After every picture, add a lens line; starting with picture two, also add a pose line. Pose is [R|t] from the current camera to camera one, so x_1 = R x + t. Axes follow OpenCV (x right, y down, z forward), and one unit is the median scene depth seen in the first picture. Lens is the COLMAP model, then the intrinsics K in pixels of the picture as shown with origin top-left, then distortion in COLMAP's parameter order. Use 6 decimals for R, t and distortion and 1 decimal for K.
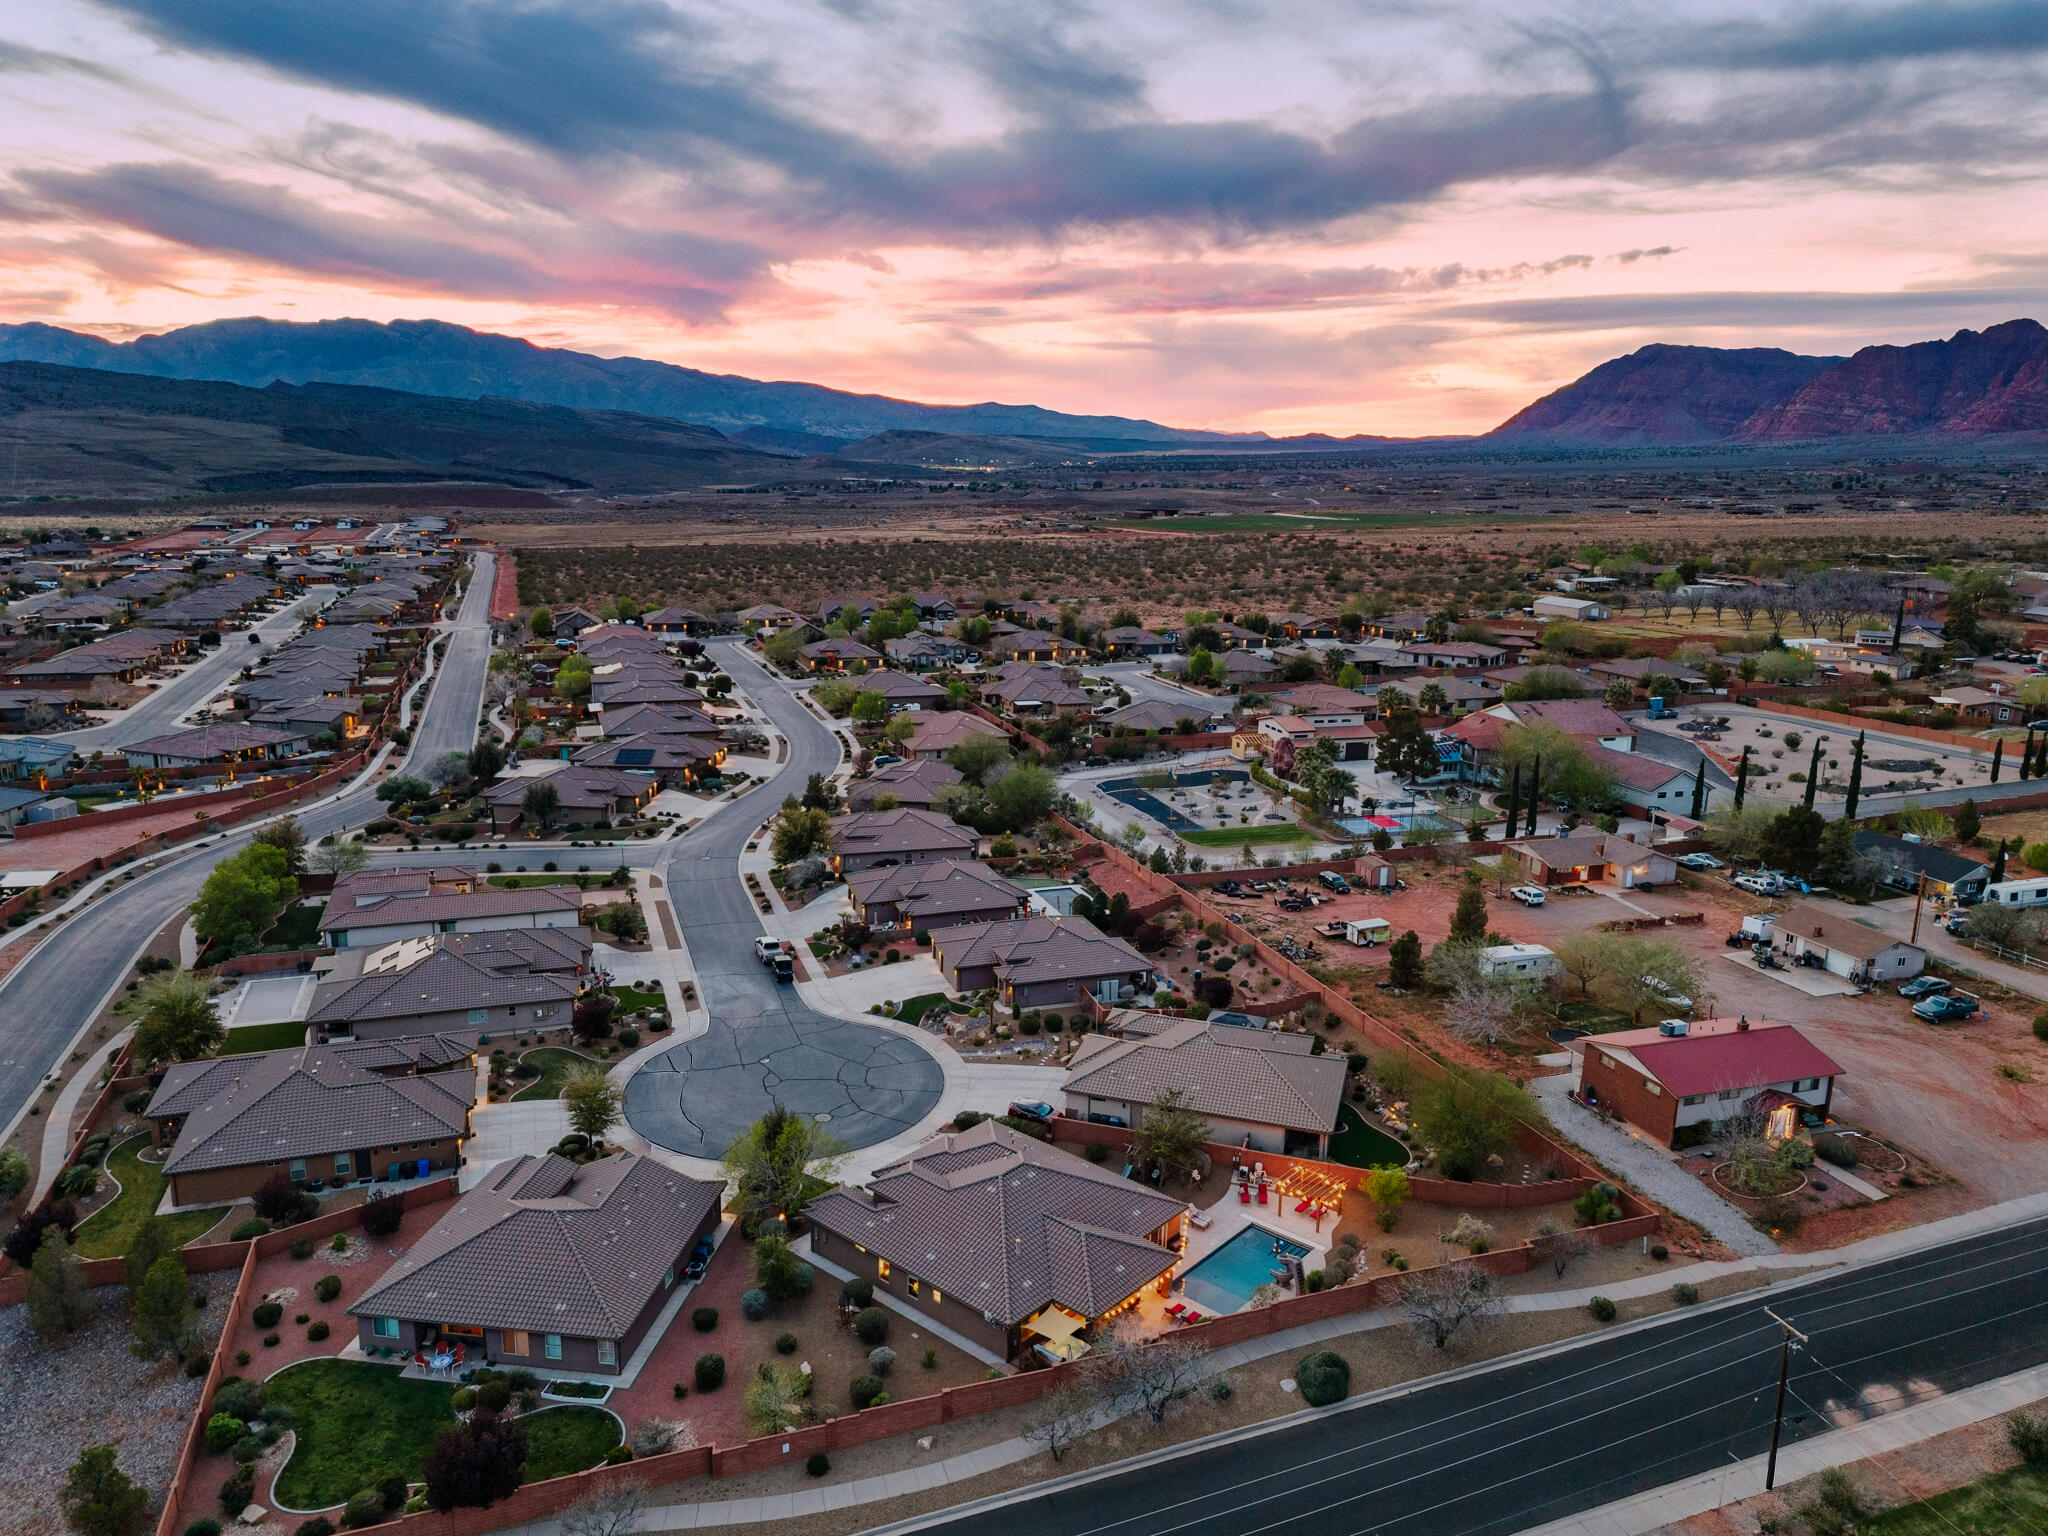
lens RADIAL K [[1409.4, 0, 1022.5], [0, 1409.4, 765.3], [0, 0, 1]] dist [0.051940, -0.065787]
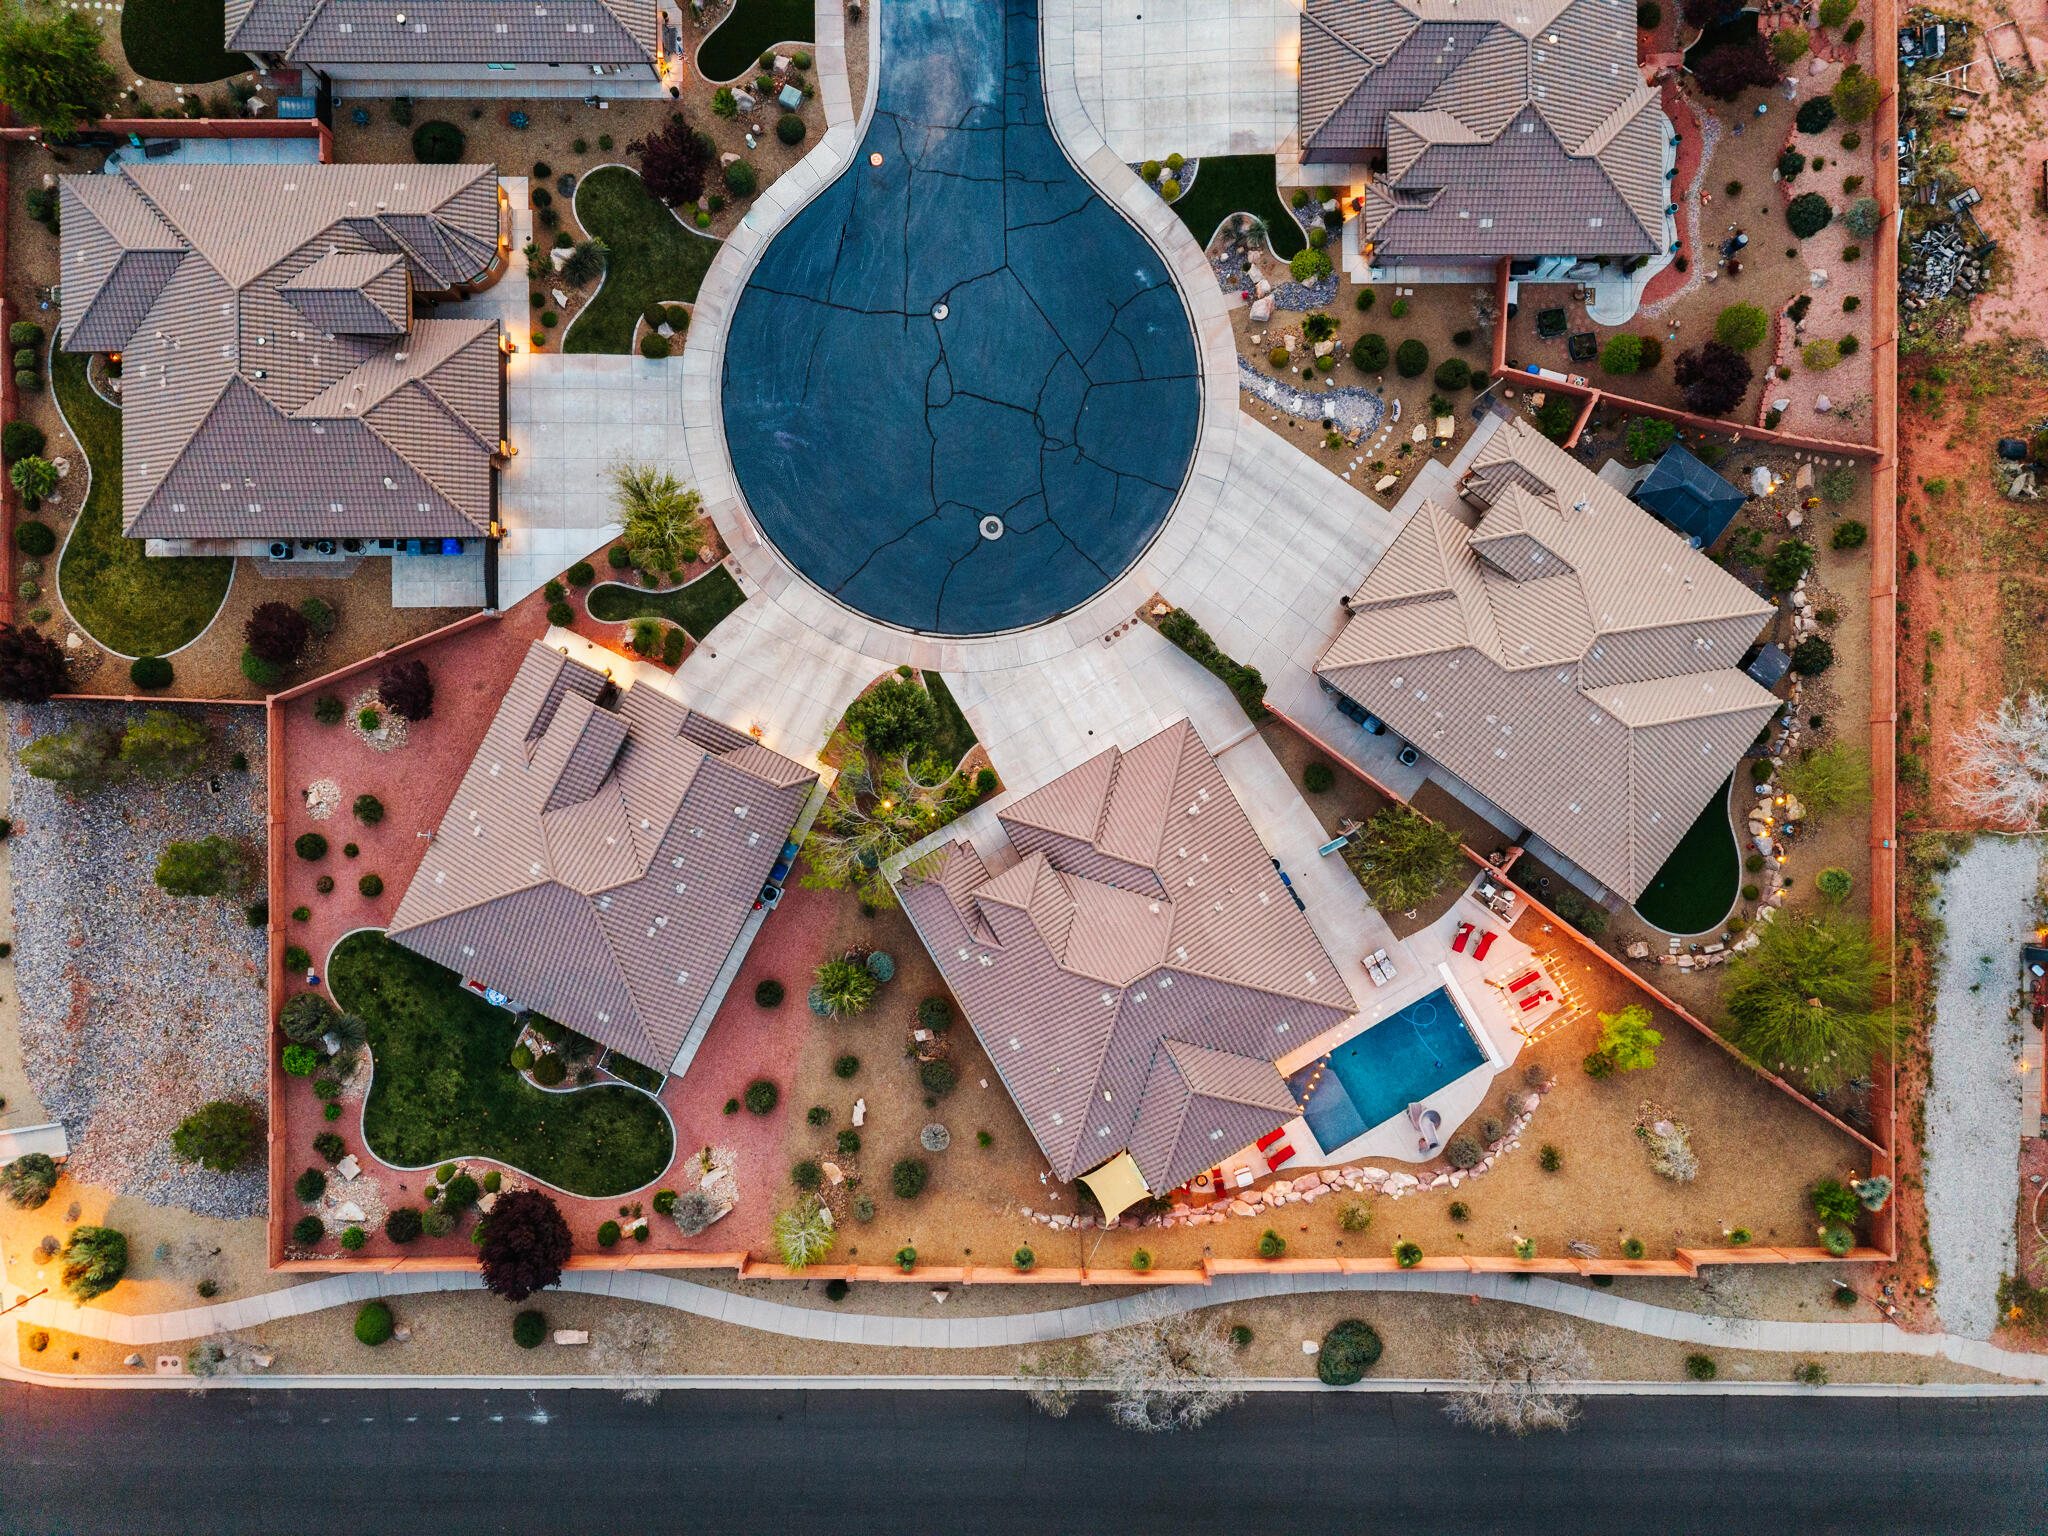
lens RADIAL K [[1363.2, 0, 1021.8], [0, 1363.2, 794.8], [0, 0, 1]] dist [0.043534, -0.044990]
pose [[0.946512, 0.322439, -0.012176, -0.059514], [-0.059722, 0.212144, 0.975412, -0.294851], [0.317094, -0.922512, 0.220054, 0.574837]]
